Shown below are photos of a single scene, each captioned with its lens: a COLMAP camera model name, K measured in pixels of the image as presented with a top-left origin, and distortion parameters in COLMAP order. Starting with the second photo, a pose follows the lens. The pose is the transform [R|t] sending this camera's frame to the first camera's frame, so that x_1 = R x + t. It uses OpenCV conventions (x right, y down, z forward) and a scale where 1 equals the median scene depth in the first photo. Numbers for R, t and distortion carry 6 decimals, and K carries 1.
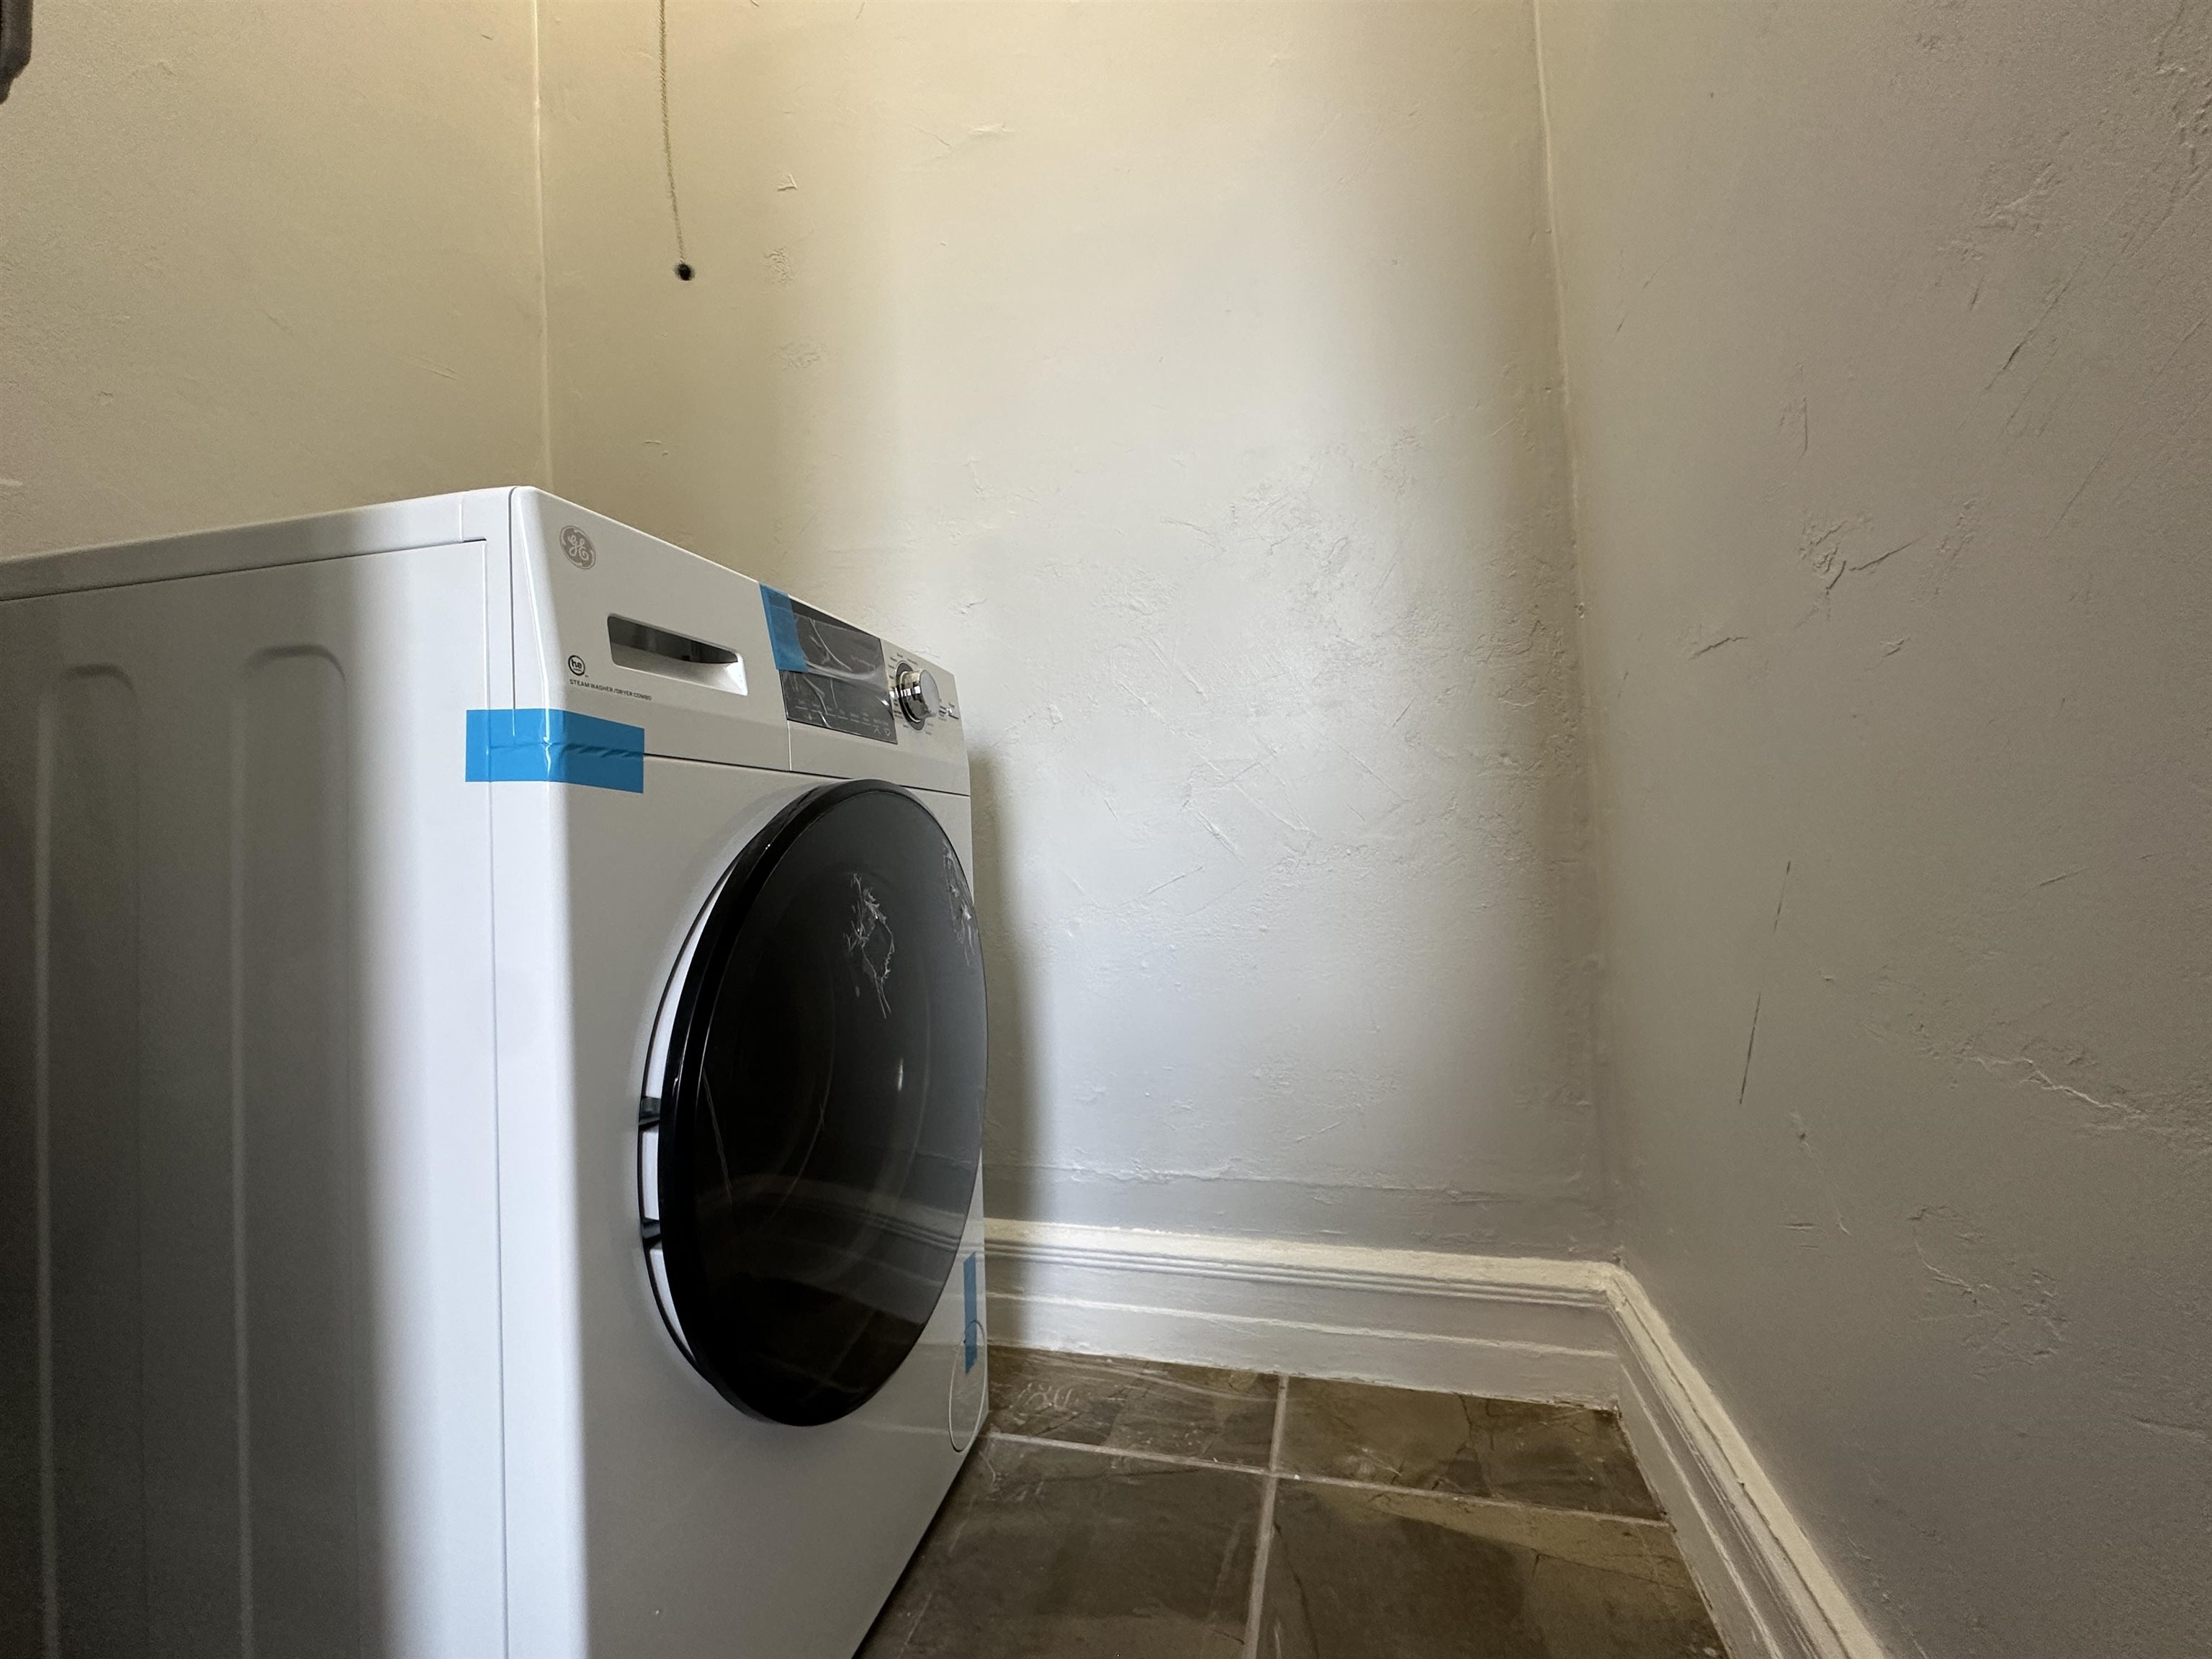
lens RADIAL K [[953.8, 0, 1099.3], [0, 953.8, 829.0], [0, 0, 1]] dist [-0.005991, 0.001173]
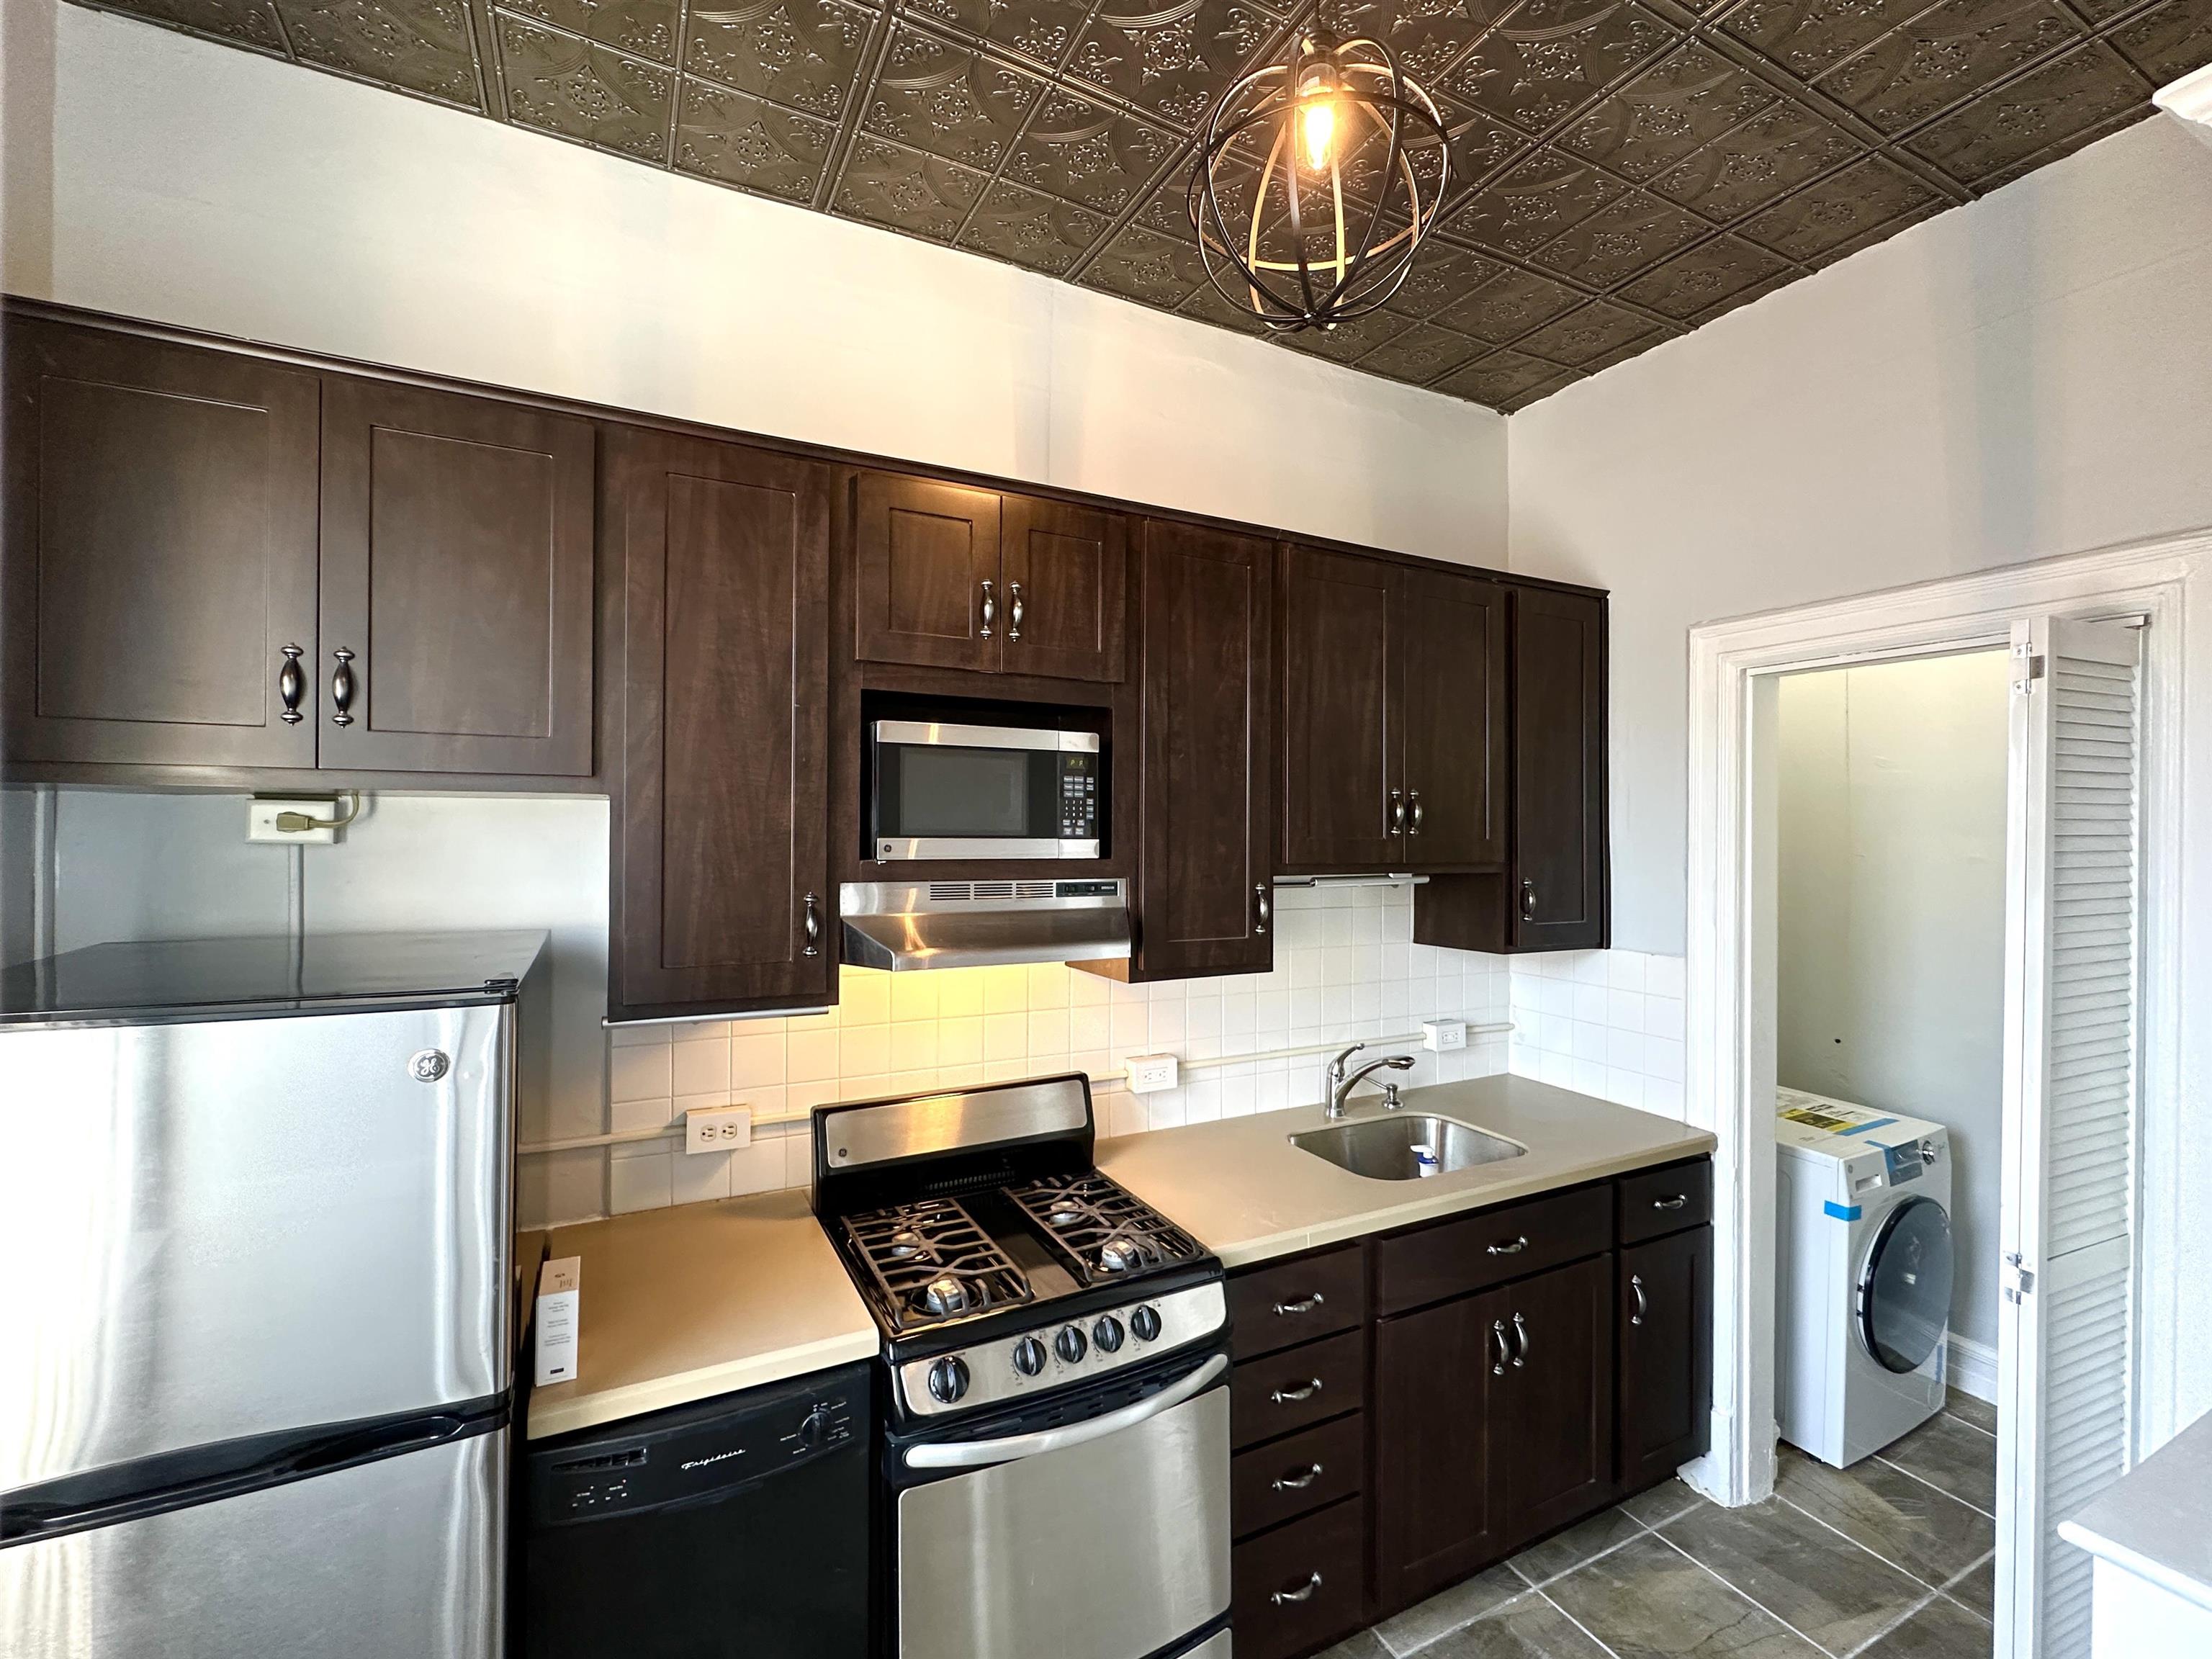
lens RADIAL K [[953.8, 0, 1104.1], [0, 953.8, 832.0], [0, 0, 1]] dist [-0.005991, 0.001173]
pose [[0.666896, 0.047974, -0.743605, 0.218440], [-0.009832, 0.998405, 0.055594, -1.157960], [0.745086, -0.029764, 0.666304, -2.573305]]
